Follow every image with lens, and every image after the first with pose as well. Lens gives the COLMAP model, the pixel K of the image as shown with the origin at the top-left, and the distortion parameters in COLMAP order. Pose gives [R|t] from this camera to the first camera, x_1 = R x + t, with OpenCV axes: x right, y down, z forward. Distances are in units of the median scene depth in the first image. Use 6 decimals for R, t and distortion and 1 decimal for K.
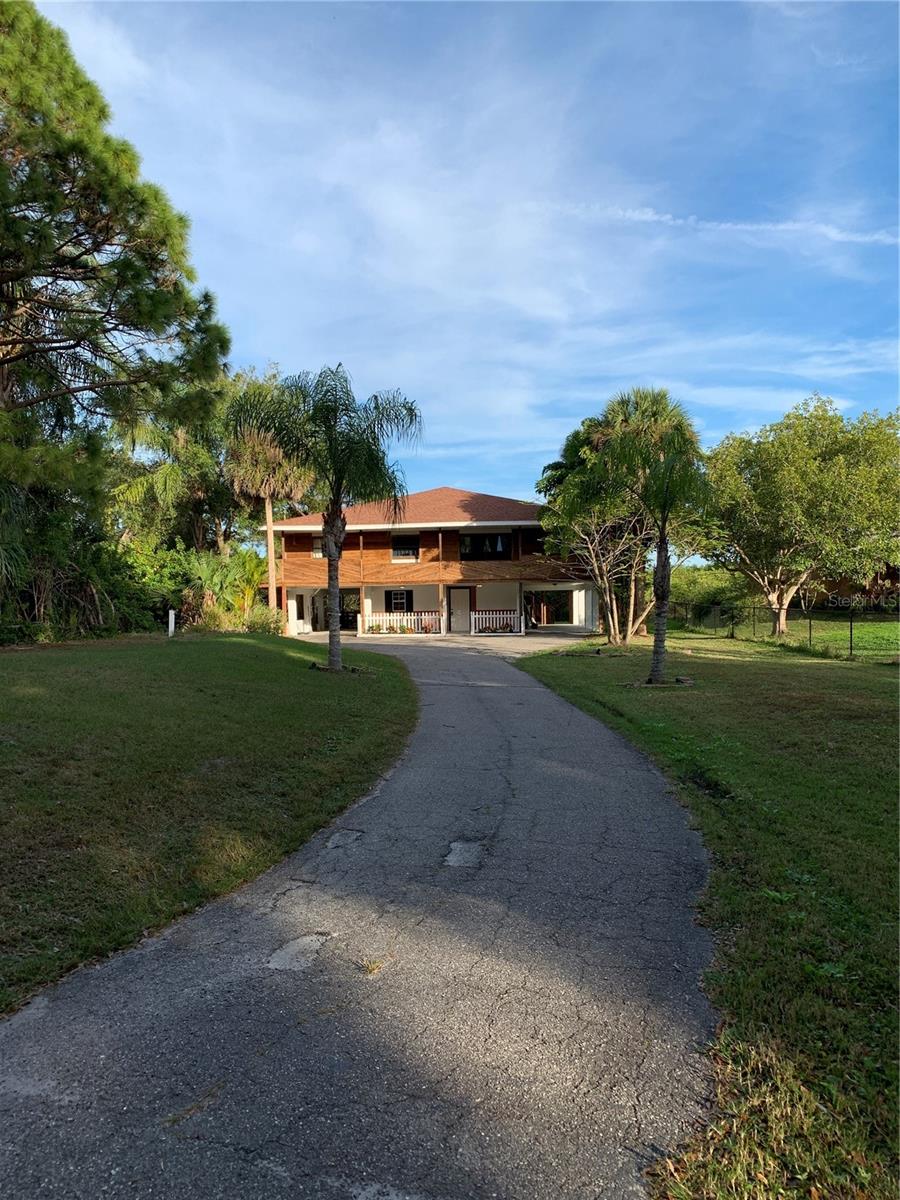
lens RADIAL K [[922.3, 0, 448.3], [0, 922.3, 611.4], [0, 0, 1]] dist [0.052629, -0.061768]
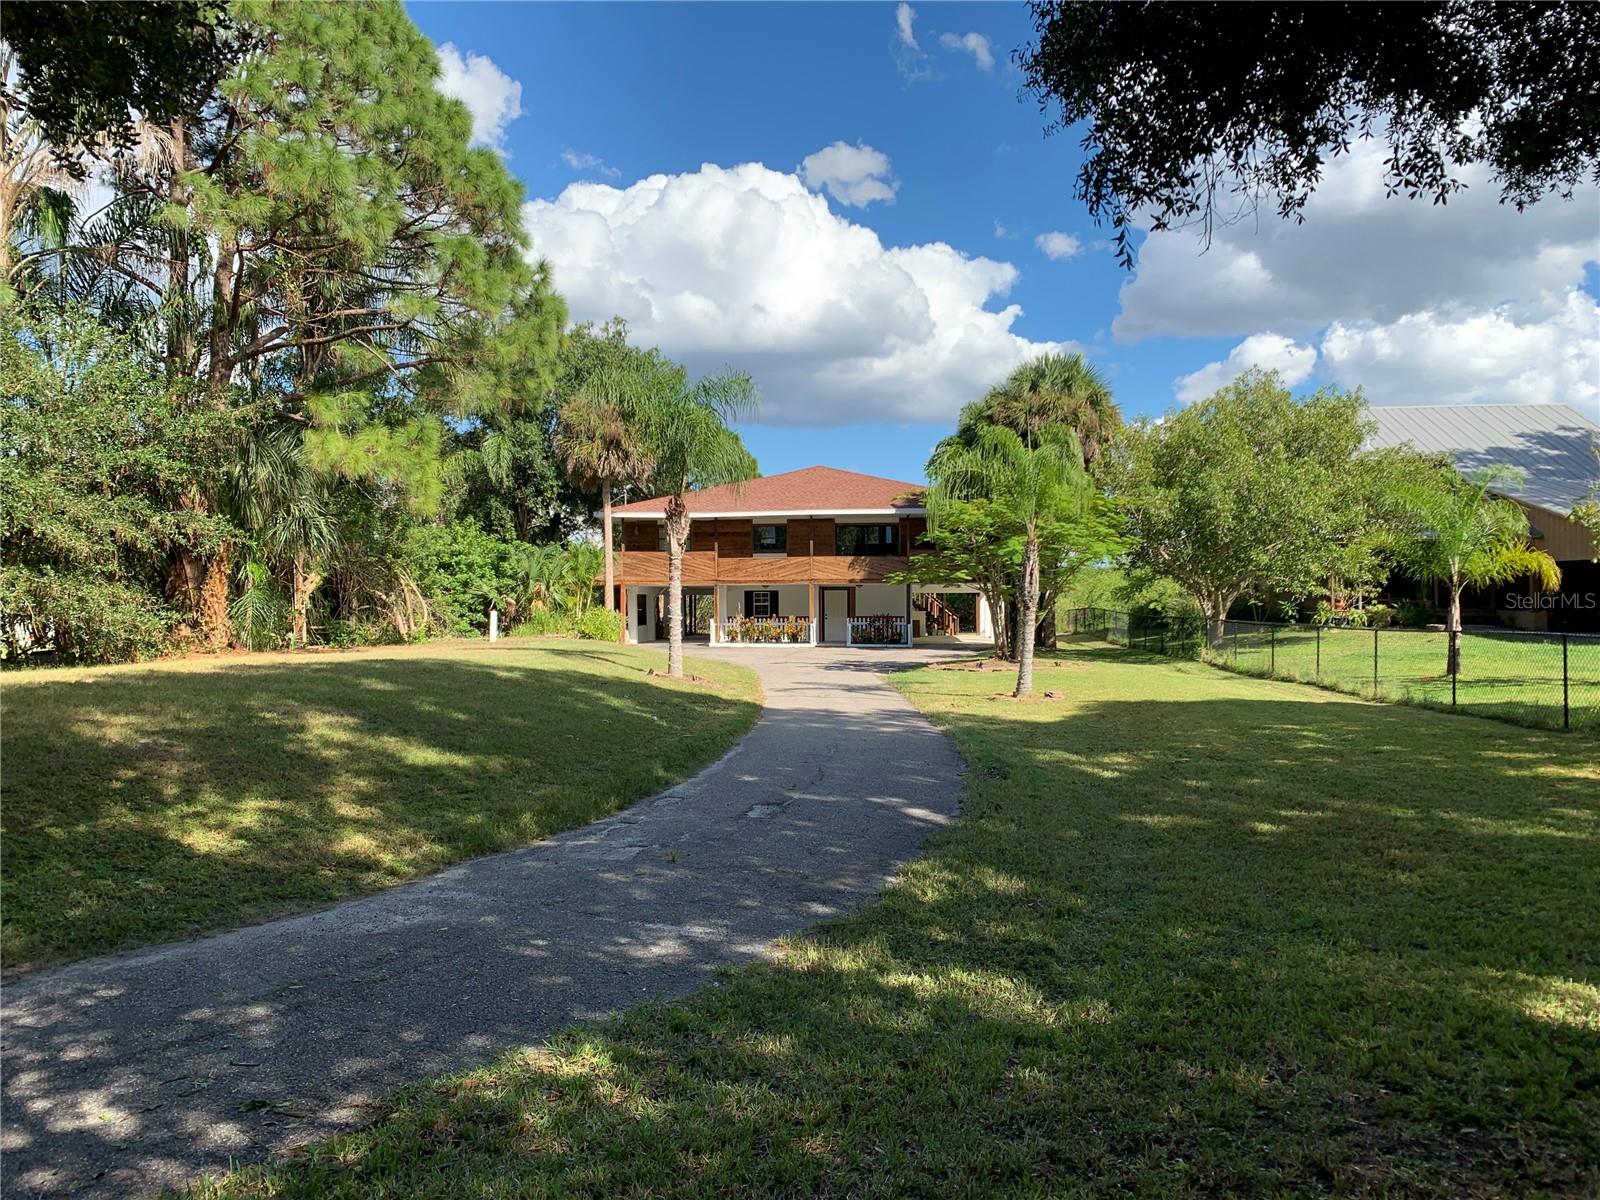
lens RADIAL K [[1229.8, 0, 783.2], [0, 1229.8, 616.6], [0, 0, 1]] dist [0.052629, -0.061768]
pose [[0.998771, 0.013481, -0.047695, 0.022298], [-0.013580, 0.999906, -0.001752, 0.002111], [0.047667, 0.002397, 0.998860, -0.117336]]
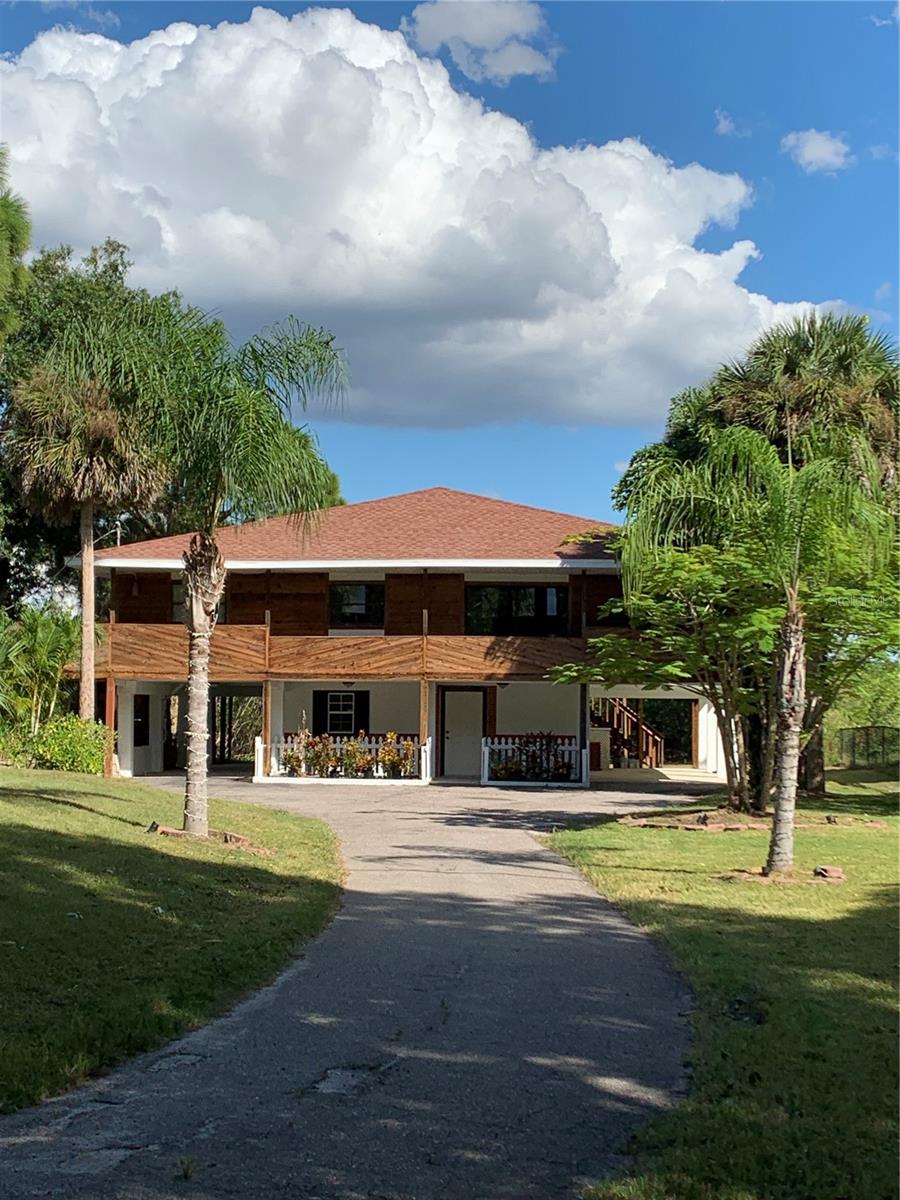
lens RADIAL K [[1979.0, 0, 458.8], [0, 1979.0, 594.7], [0, 0, 1]] dist [0.119528, 0.000000]
pose [[0.999670, 0.025138, -0.005287, 0.017534], [-0.025452, 0.997130, -0.071296, -0.000024], [0.003479, 0.071407, 0.997441, -0.089852]]
